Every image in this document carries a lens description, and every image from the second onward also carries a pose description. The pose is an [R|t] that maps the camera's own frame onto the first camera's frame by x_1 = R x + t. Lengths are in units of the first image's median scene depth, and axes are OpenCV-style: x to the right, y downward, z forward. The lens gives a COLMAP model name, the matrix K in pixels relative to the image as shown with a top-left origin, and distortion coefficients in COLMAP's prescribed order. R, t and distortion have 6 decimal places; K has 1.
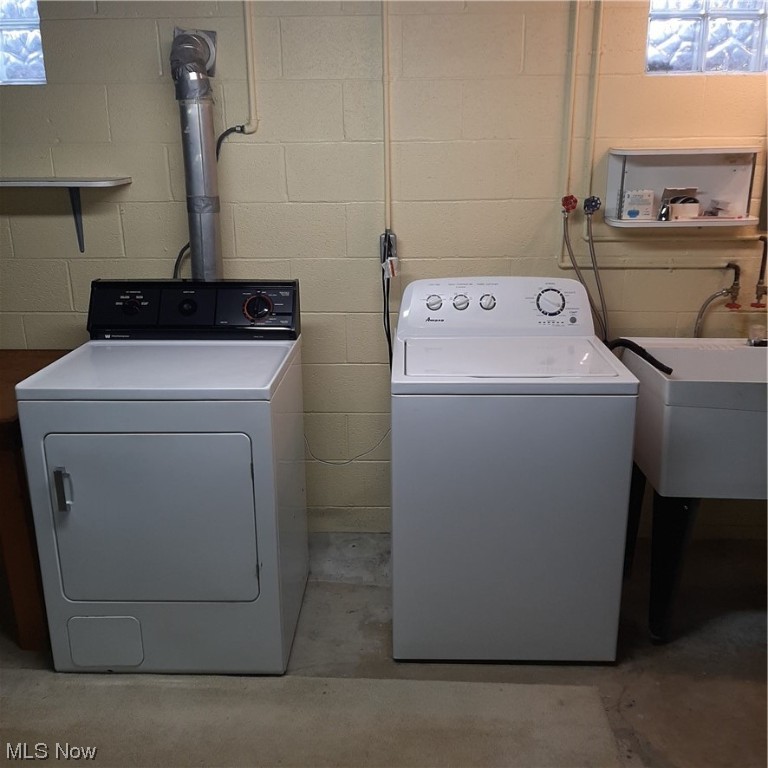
lens RADIAL K [[801.9, 0, 384.0], [0, 801.9, 384.0], [0, 0, 1]] dist [0.100542, -0.170236]
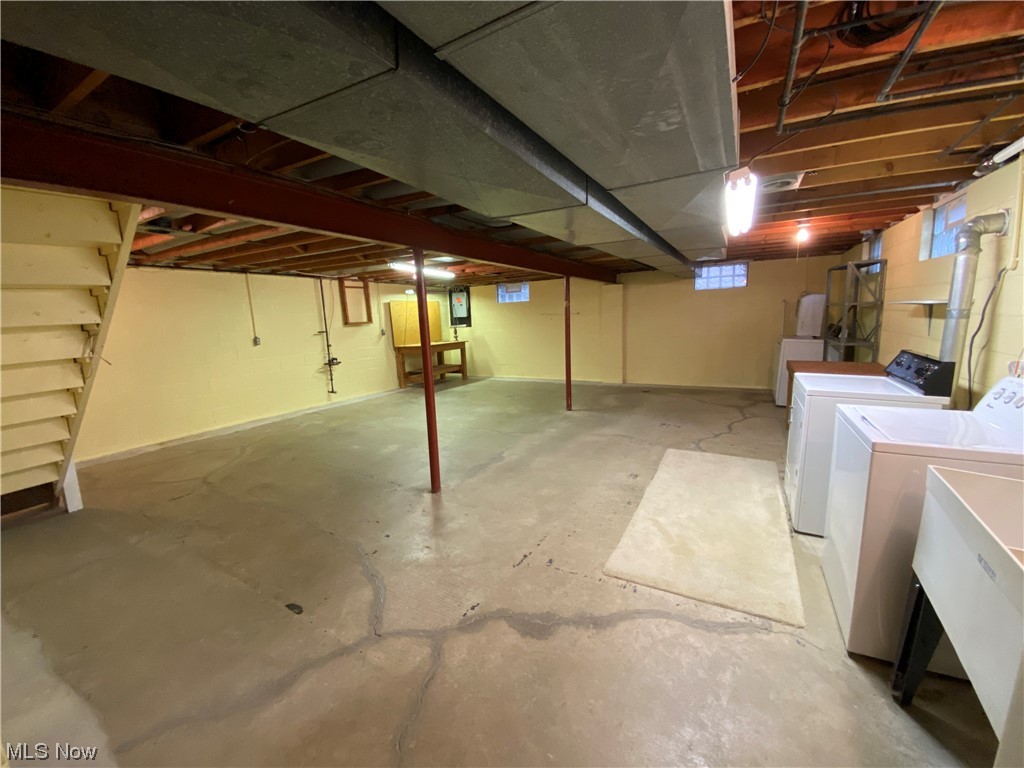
lens RADIAL K [[412.3, 0, 512.0], [0, 412.3, 384.0], [0, 0, 1]] dist [0.000237, -0.000141]
pose [[-0.451623, 0.171754, -0.875521, 0.962719], [-0.232768, 0.924631, 0.301458, -0.132262], [0.861310, 0.339939, -0.377606, 0.575600]]
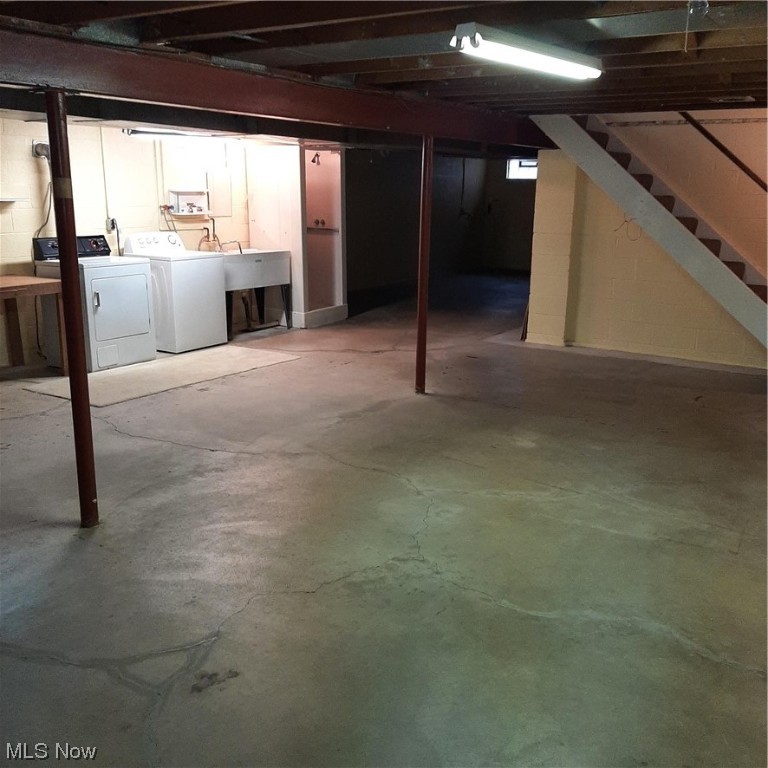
lens RADIAL K [[801.9, 0, 384.0], [0, 801.9, 384.0], [0, 0, 1]] dist [0.100542, -0.170236]
pose [[0.516285, -0.187883, 0.835554, -1.953846], [0.240802, 0.968125, 0.068902, 0.391175], [-0.821866, 0.165630, 0.545071, -1.162957]]
